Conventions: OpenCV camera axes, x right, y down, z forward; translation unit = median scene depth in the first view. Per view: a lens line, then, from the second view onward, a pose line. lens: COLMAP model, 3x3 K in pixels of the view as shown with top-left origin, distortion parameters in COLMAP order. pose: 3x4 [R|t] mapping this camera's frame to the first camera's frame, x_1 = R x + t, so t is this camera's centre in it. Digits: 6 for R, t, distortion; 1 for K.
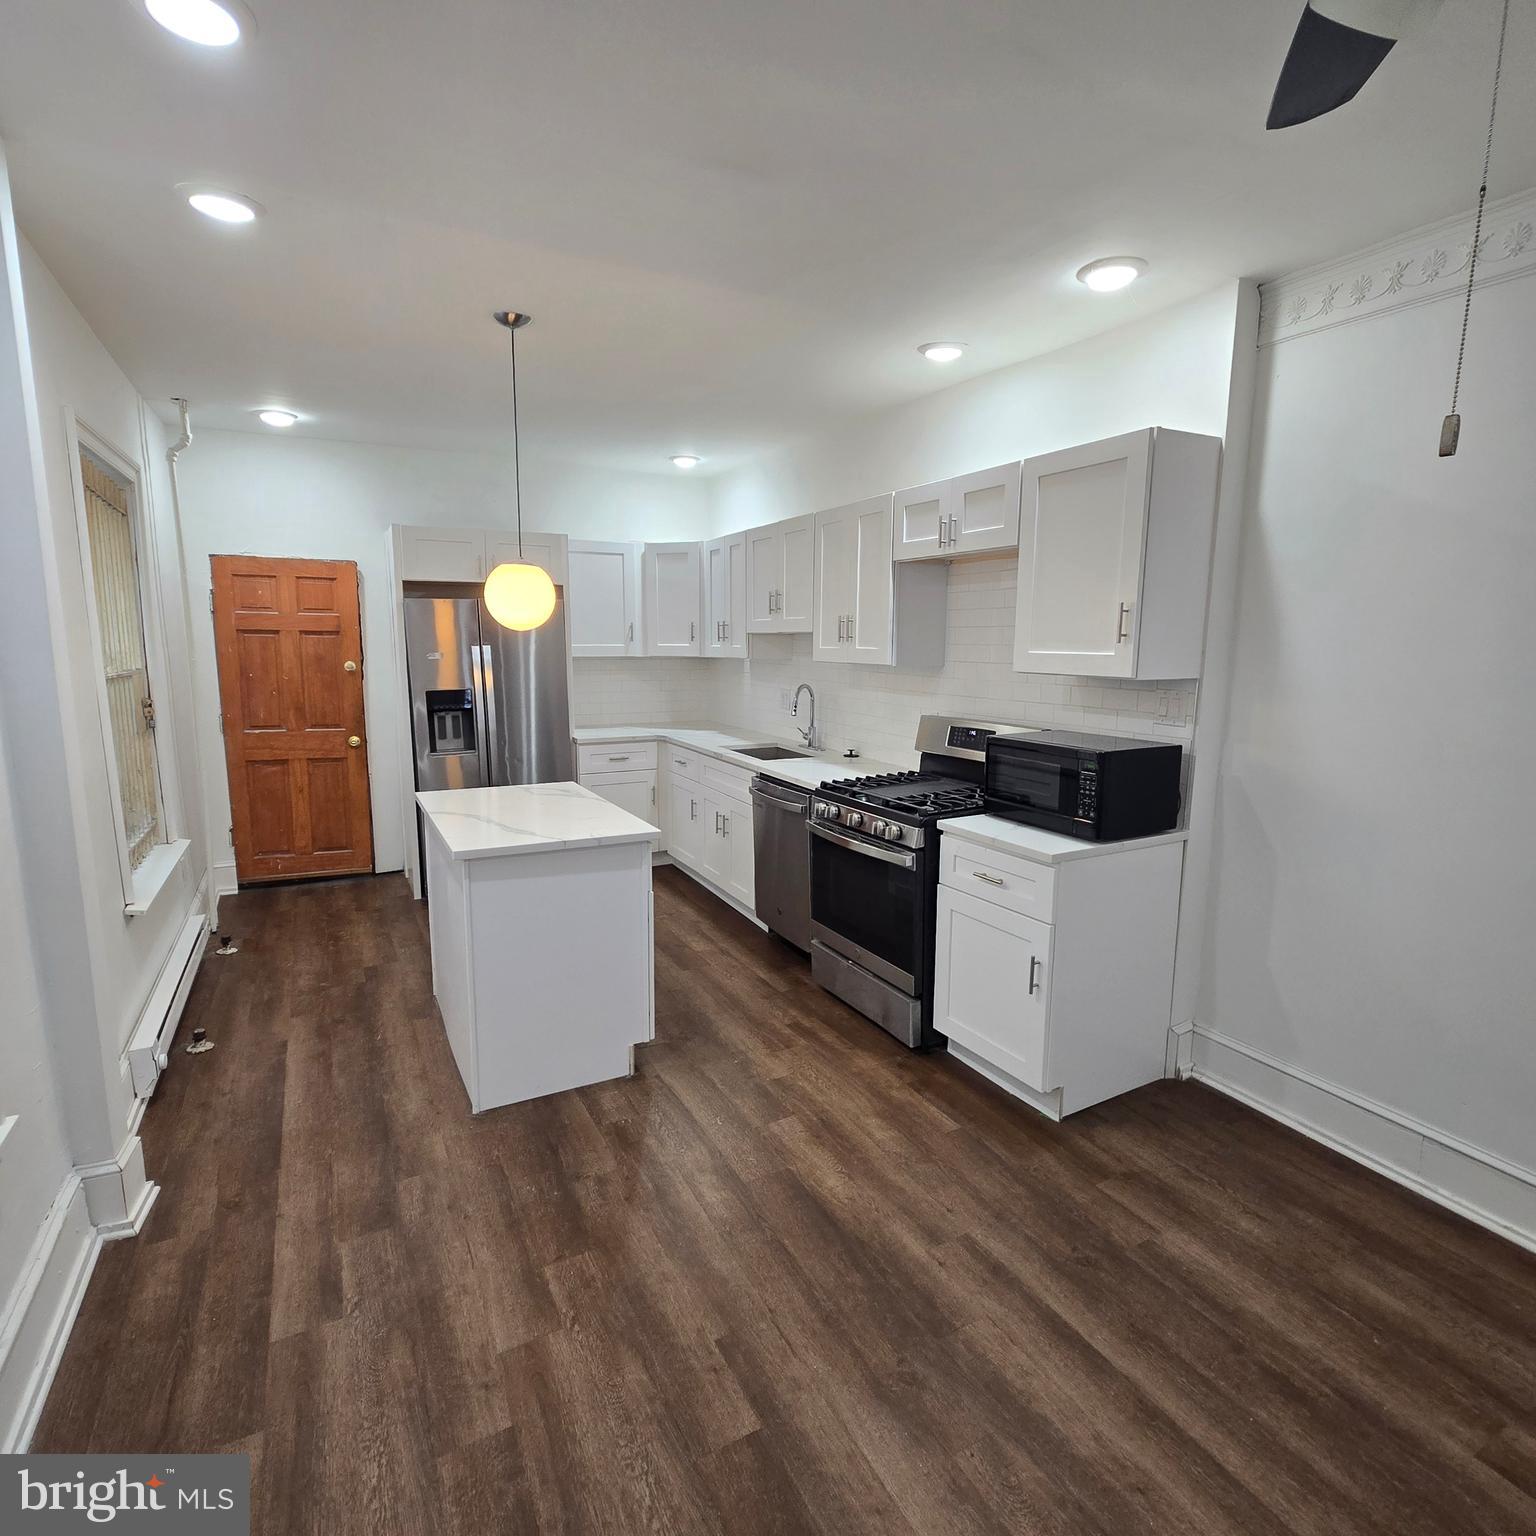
lens RADIAL K [[839.5, 0, 762.4], [0, 839.5, 773.1], [0, 0, 1]] dist [0.002217, 0.000107]
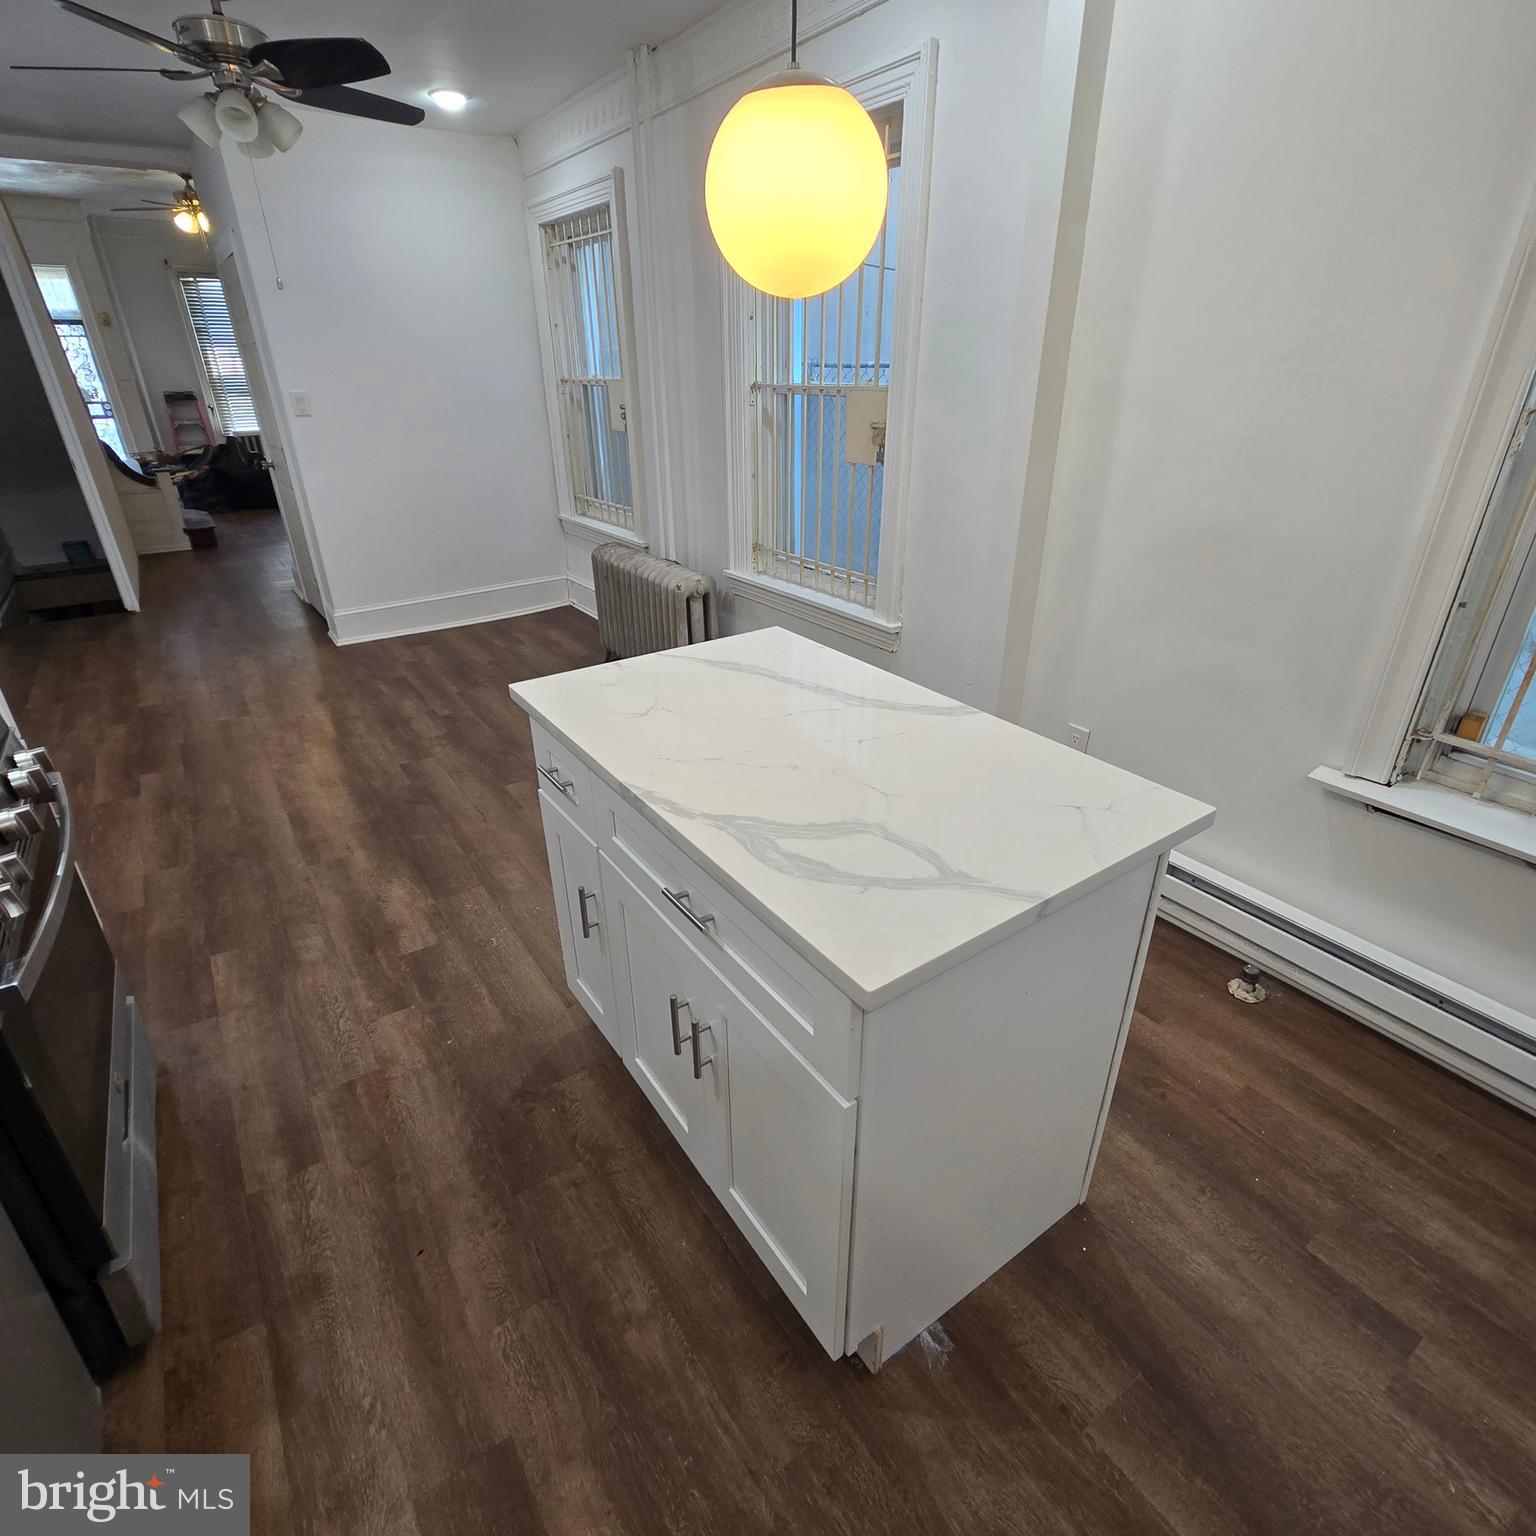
lens RADIAL K [[839.5, 0, 763.0], [0, 839.5, 771.0], [0, 0, 1]] dist [0.002217, 0.000107]
pose [[-0.993380, 0.054164, -0.101305, -0.228259], [-0.014755, 0.814404, 0.580110, -0.223530], [0.113924, 0.577764, -0.808214, 1.484521]]
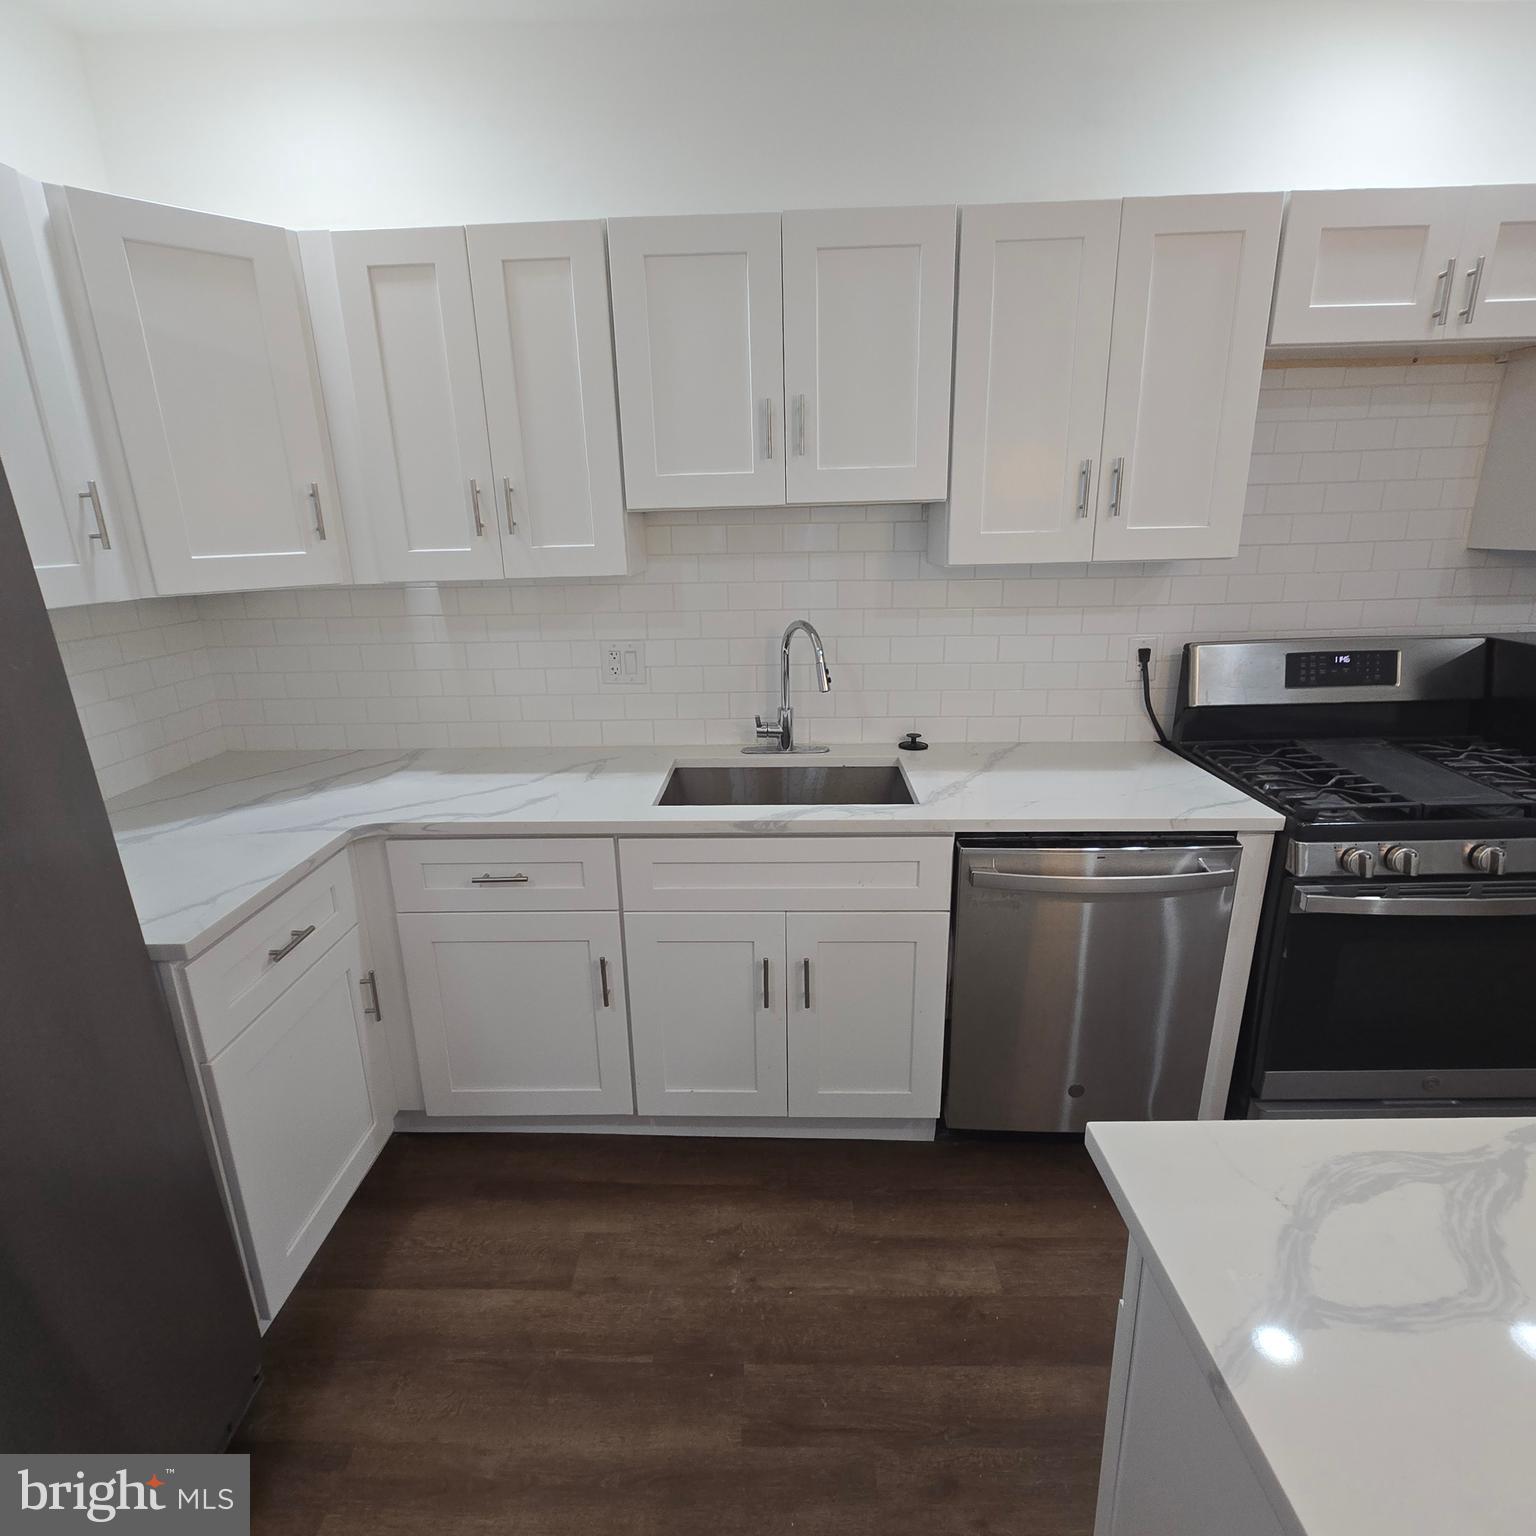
lens RADIAL K [[839.5, 0, 760.0], [0, 839.5, 767.6], [0, 0, 1]] dist [0.002217, 0.000107]
pose [[0.479284, -0.263779, 0.837082, -0.577764], [0.166745, 0.963762, 0.208226, -0.200143], [-0.861674, 0.039779, 0.505900, 1.234607]]
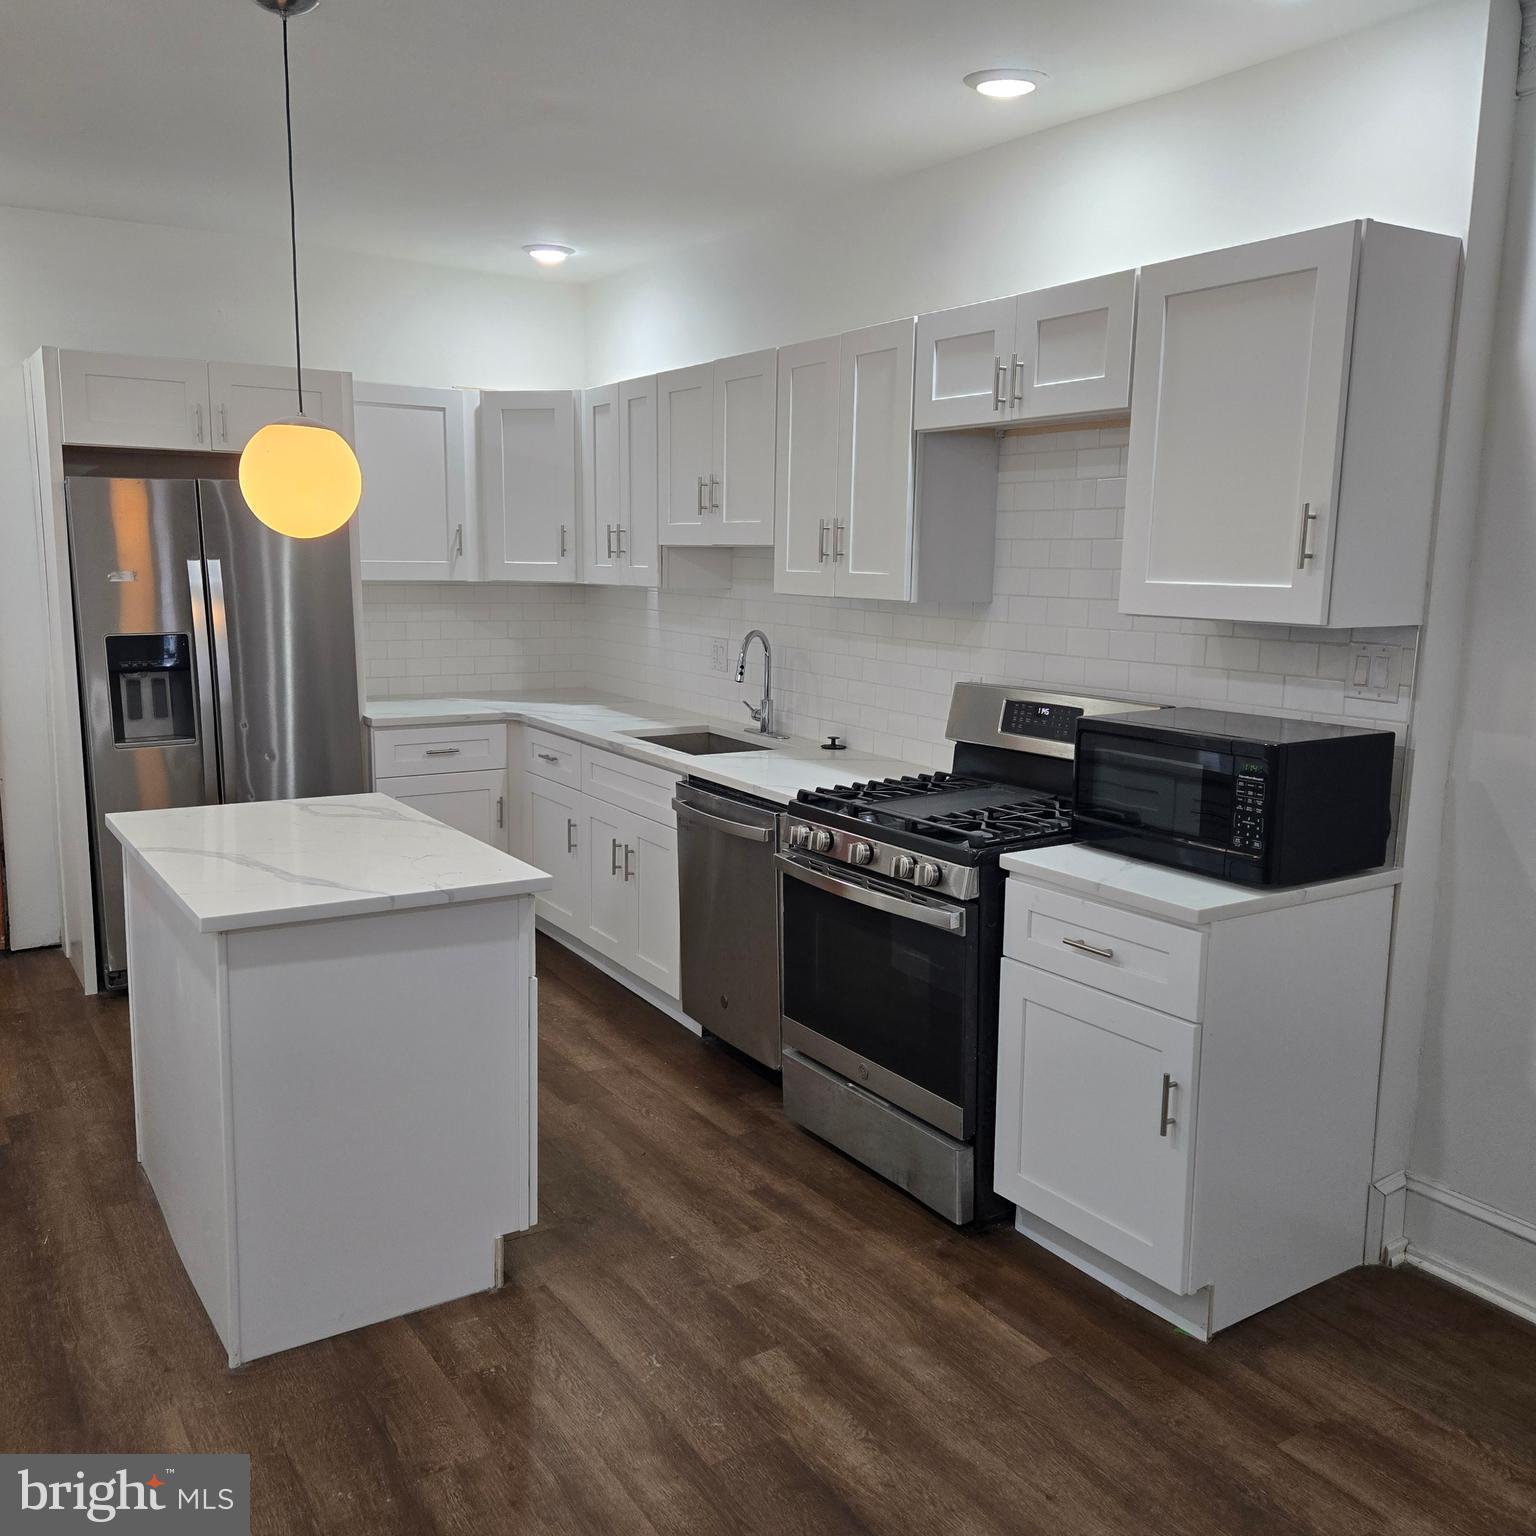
lens RADIAL K [[1362.0, 0, 751.9], [0, 1362.0, 775.1], [0, 0, 1]] dist [0.086919, -0.082255]
pose [[0.996423, -0.004523, 0.084389, -0.058177], [0.004141, 0.999980, 0.004703, -0.007334], [-0.084408, -0.004336, 0.996422, 0.012818]]
